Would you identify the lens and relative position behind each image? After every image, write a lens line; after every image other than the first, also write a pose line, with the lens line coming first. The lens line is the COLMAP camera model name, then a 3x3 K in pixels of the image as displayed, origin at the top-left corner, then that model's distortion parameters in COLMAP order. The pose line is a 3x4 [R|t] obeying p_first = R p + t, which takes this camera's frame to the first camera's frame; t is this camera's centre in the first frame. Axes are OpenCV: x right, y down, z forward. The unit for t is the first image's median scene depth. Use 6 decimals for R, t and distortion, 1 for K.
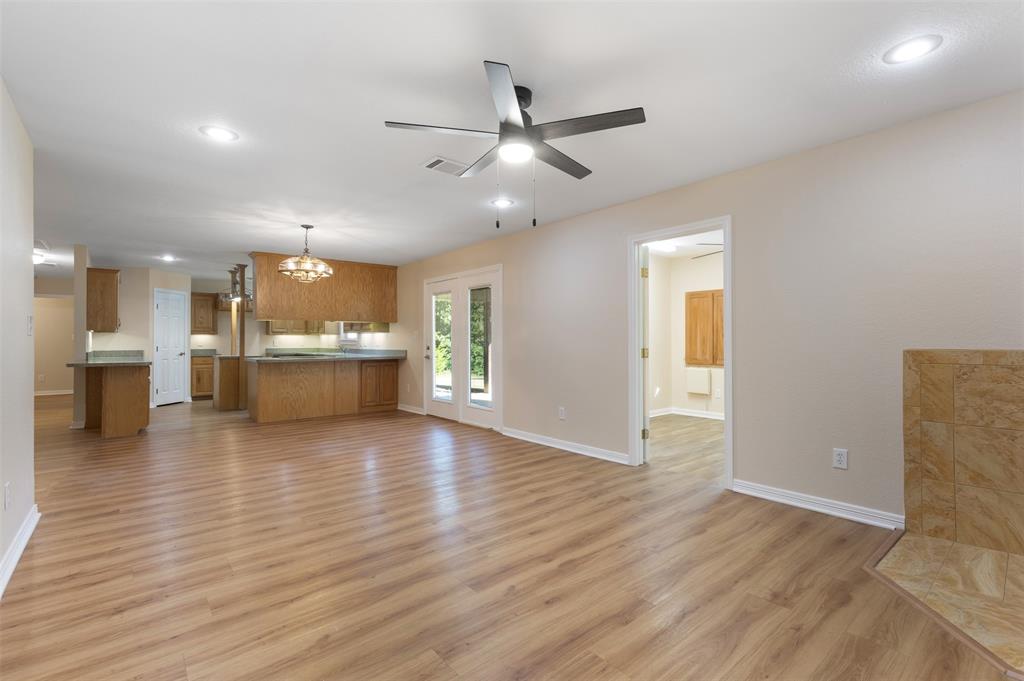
lens RADIAL K [[465.8, 0, 520.1], [0, 465.8, 339.0], [0, 0, 1]] dist [0.009126, -0.000689]
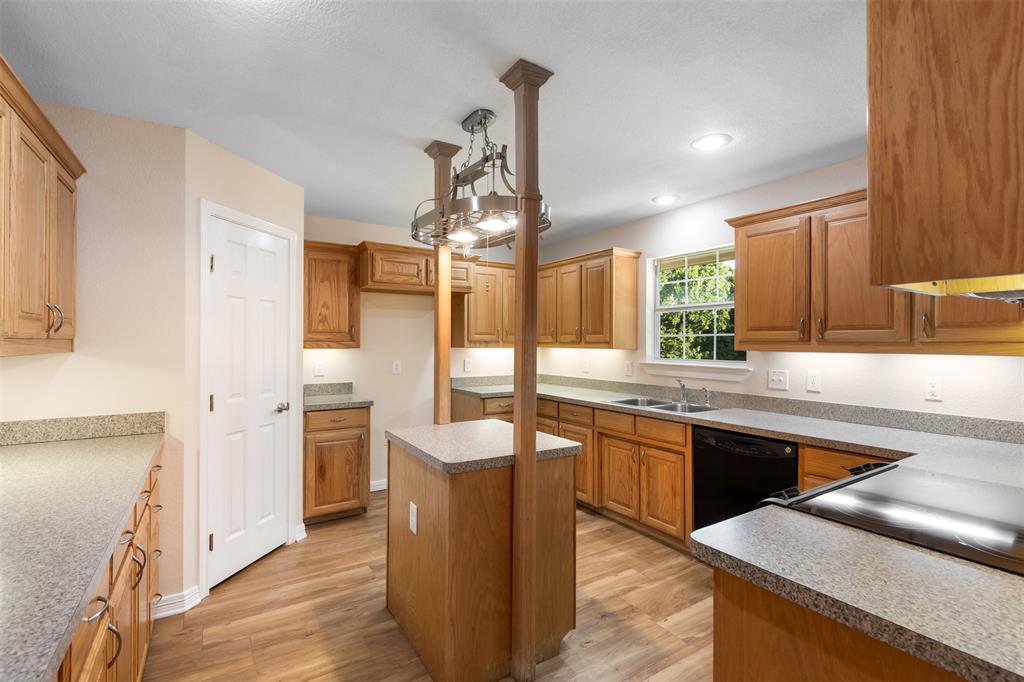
lens RADIAL K [[465.8, 0, 520.1], [0, 465.8, 339.5], [0, 0, 1]] dist [0.009126, -0.000689]
pose [[0.991336, 0.004254, -0.131285, -0.482930], [-0.003961, 0.999989, 0.002487, -0.019997], [0.131294, -0.001945, 0.991342, 0.653456]]
